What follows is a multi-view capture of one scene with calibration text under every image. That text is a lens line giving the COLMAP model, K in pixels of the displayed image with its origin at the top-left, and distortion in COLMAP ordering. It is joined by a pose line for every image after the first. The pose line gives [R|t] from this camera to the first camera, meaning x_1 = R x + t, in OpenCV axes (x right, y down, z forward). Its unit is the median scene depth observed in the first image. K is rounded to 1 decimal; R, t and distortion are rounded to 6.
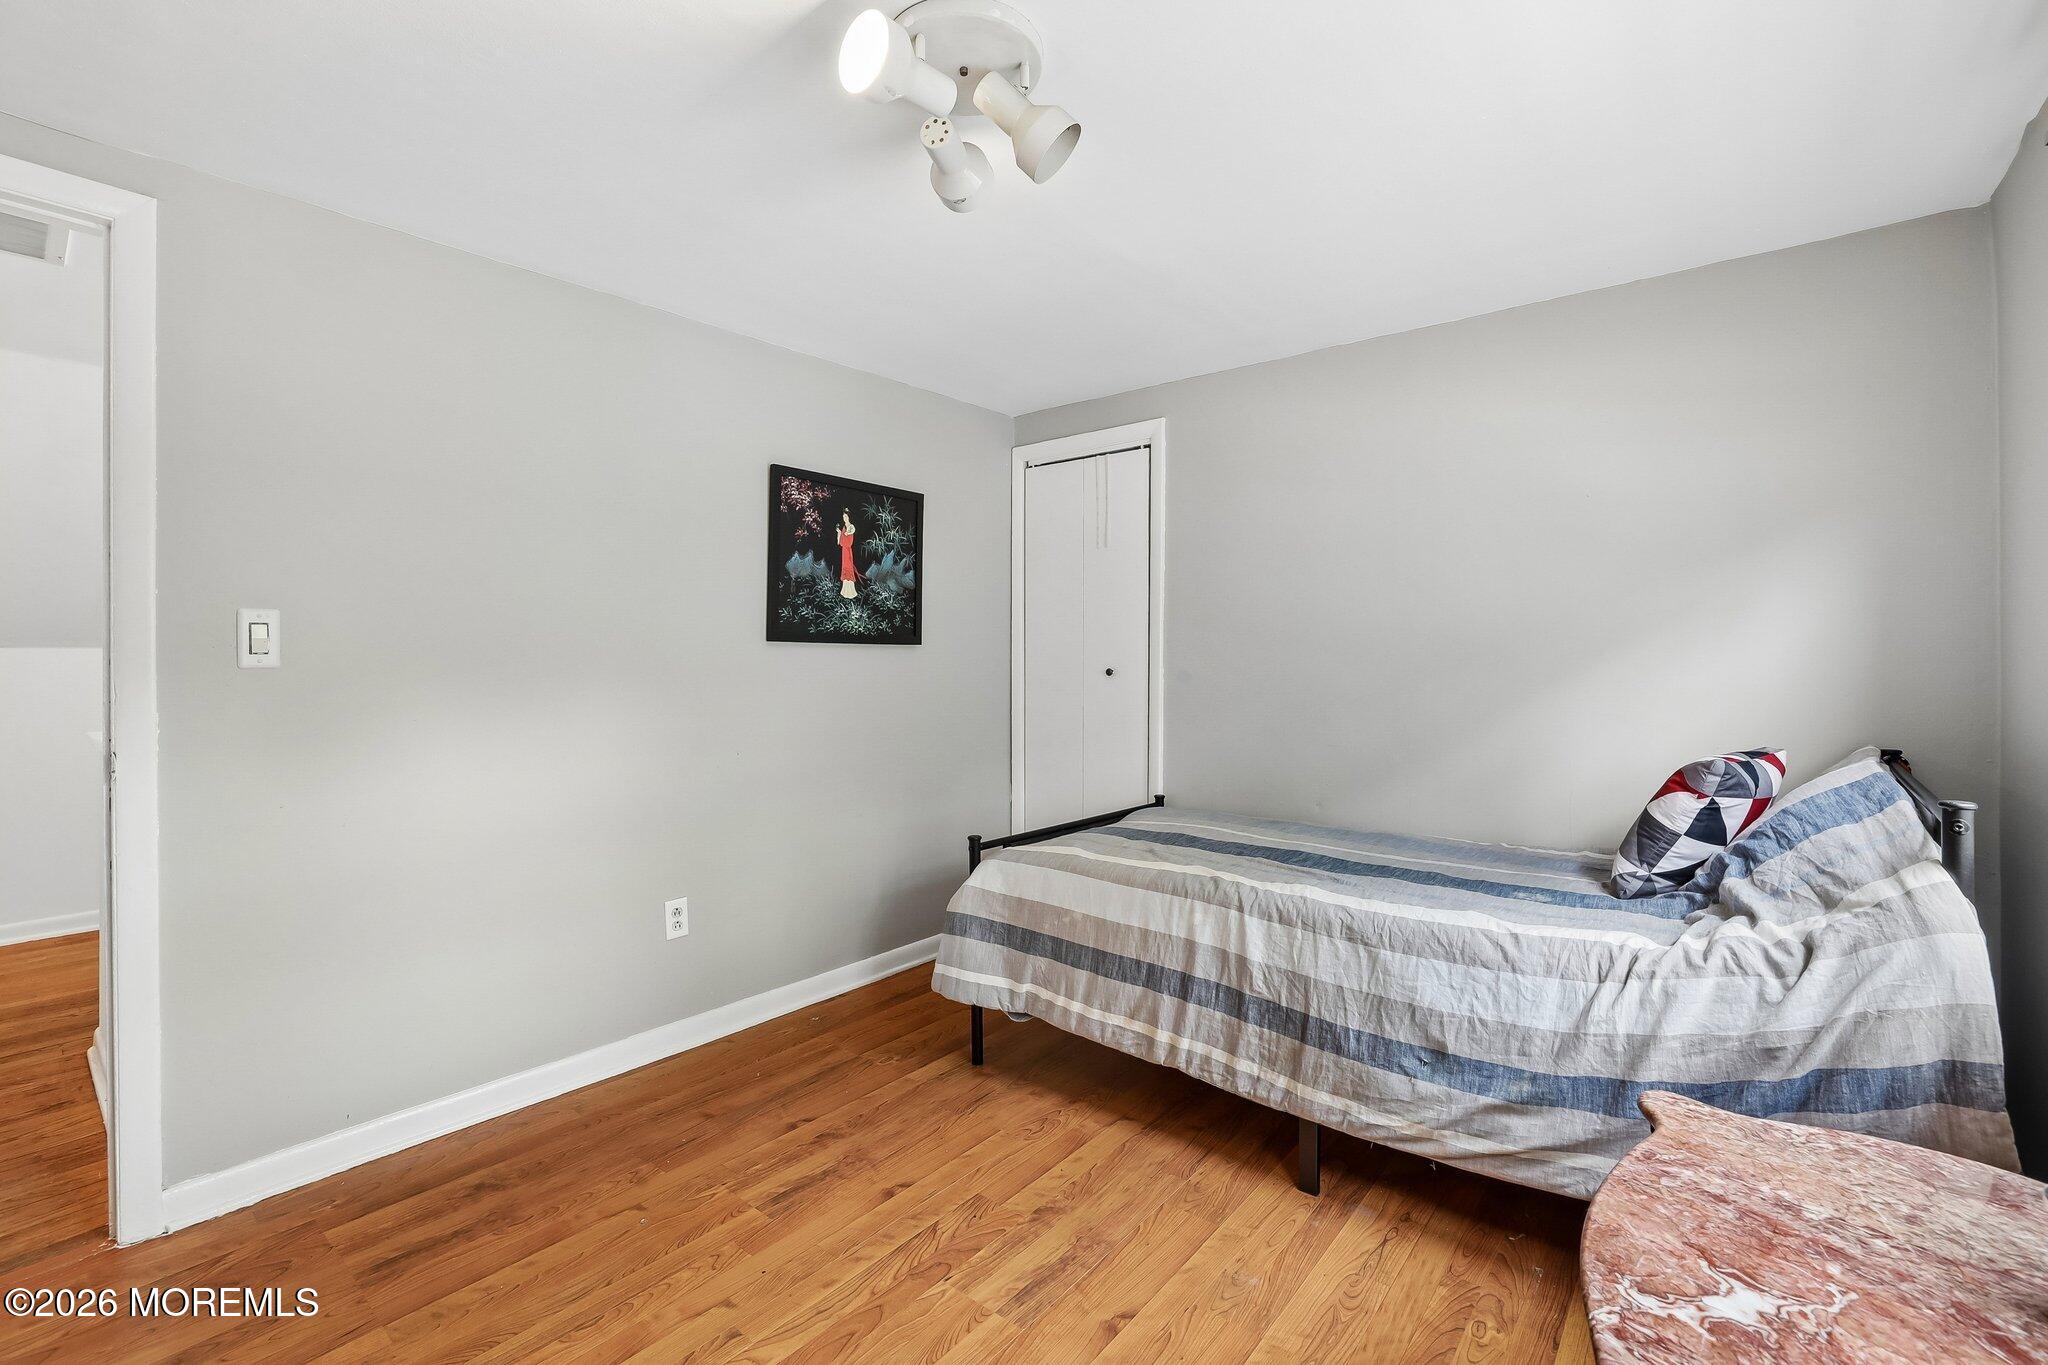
lens RADIAL K [[898.2, 0, 1024.0], [0, 898.2, 669.2], [0, 0, 1]] dist [-0.040050, 0.009254]
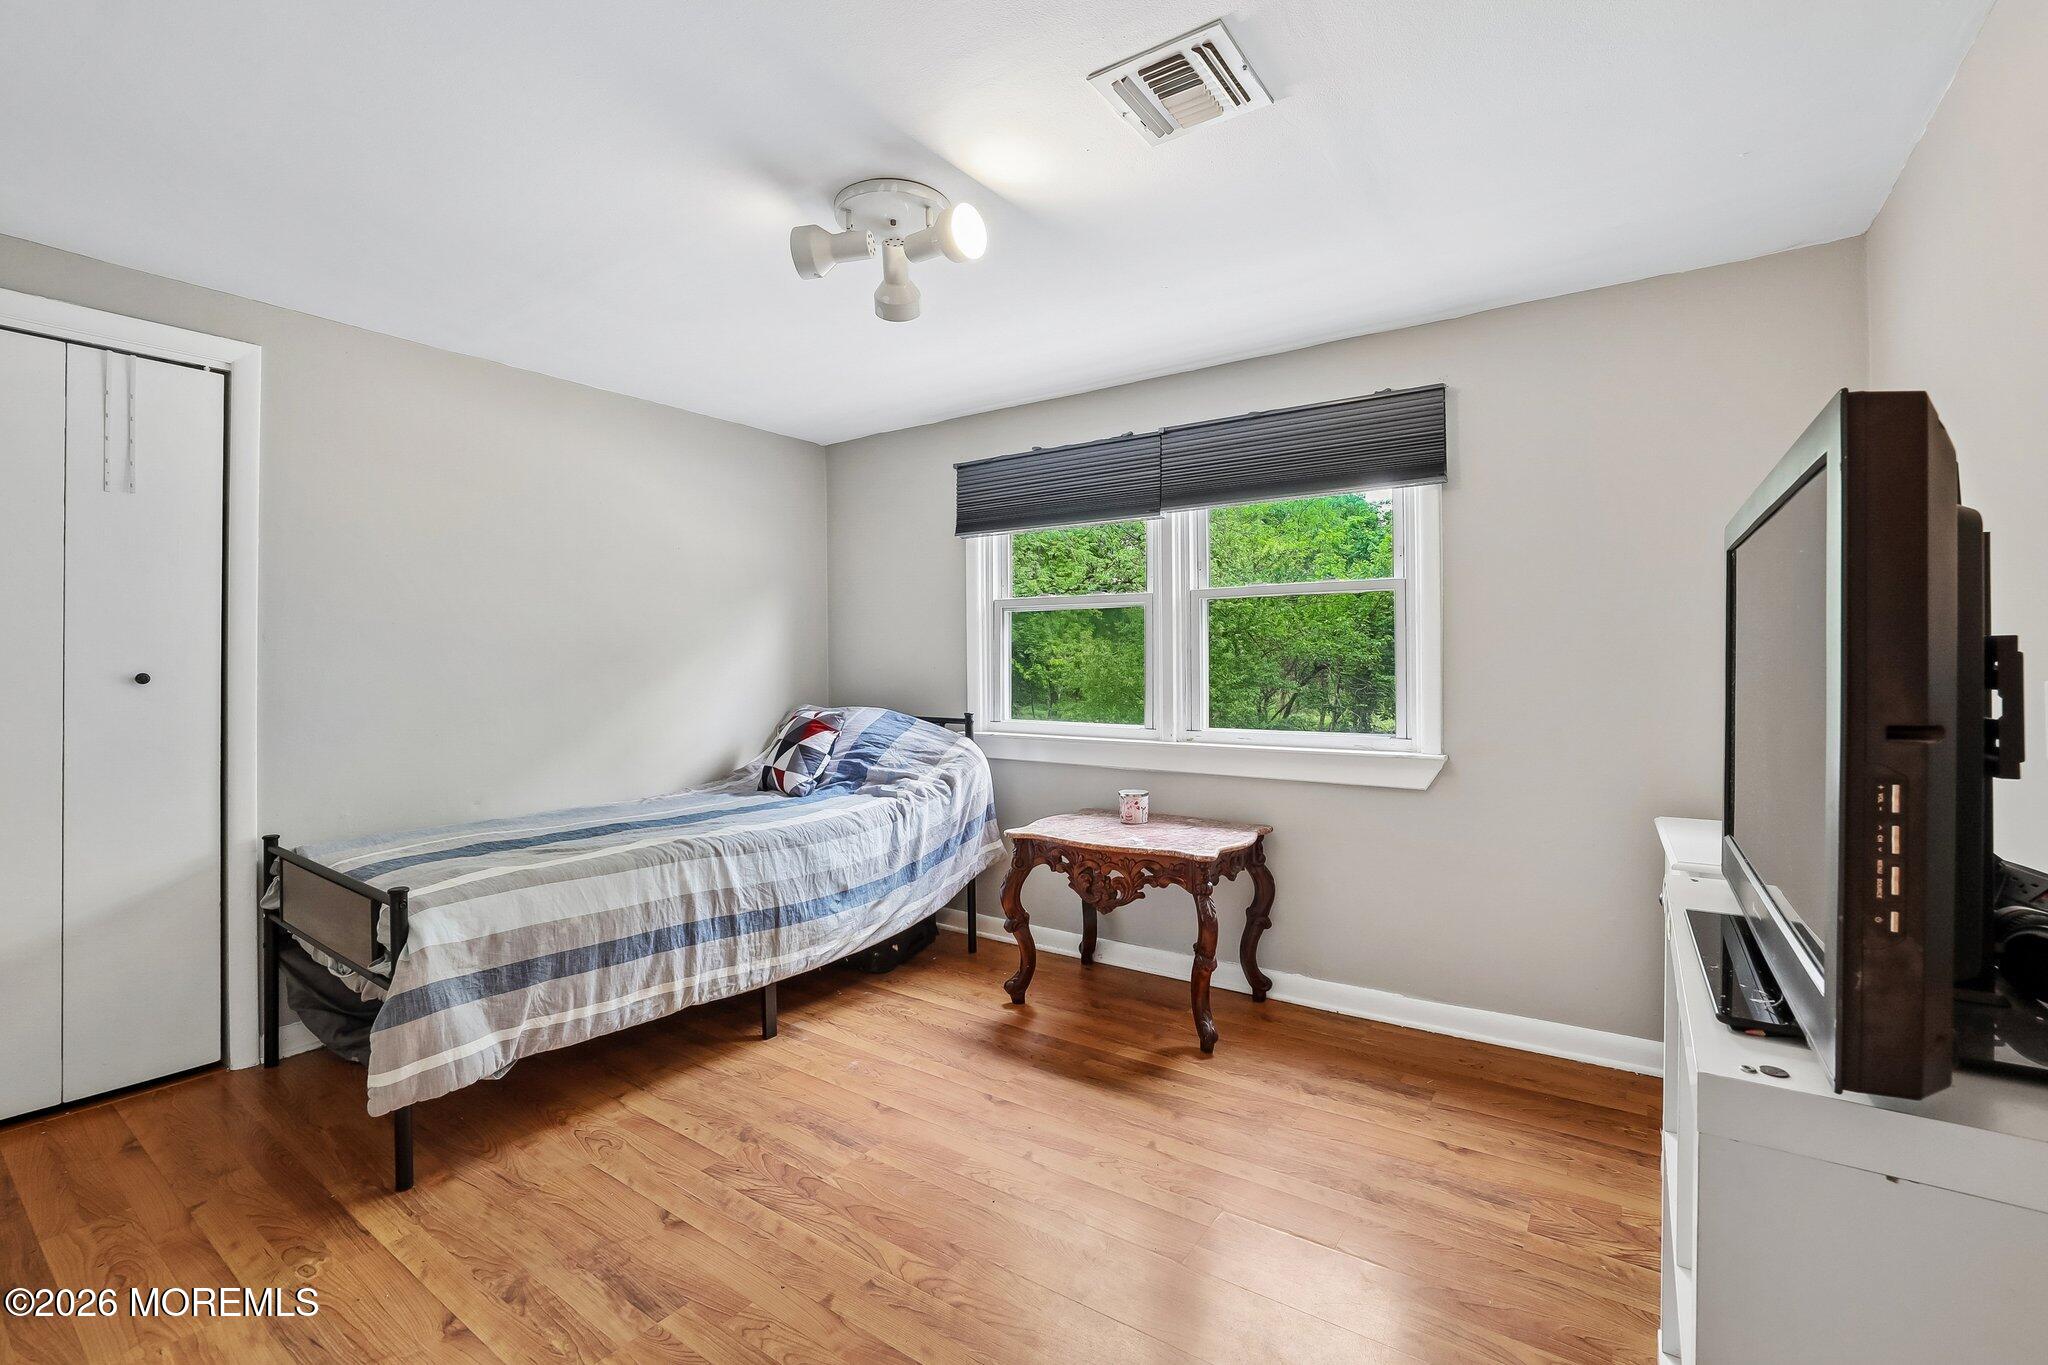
lens RADIAL K [[898.2, 0, 1022.2], [0, 898.2, 672.9], [0, 0, 1]] dist [-0.040050, 0.009254]
pose [[-0.086417, -0.003242, 0.996254, -1.057752], [0.015573, 0.999868, 0.004604, 0.012006], [-0.996137, 0.015912, -0.086355, 0.676178]]
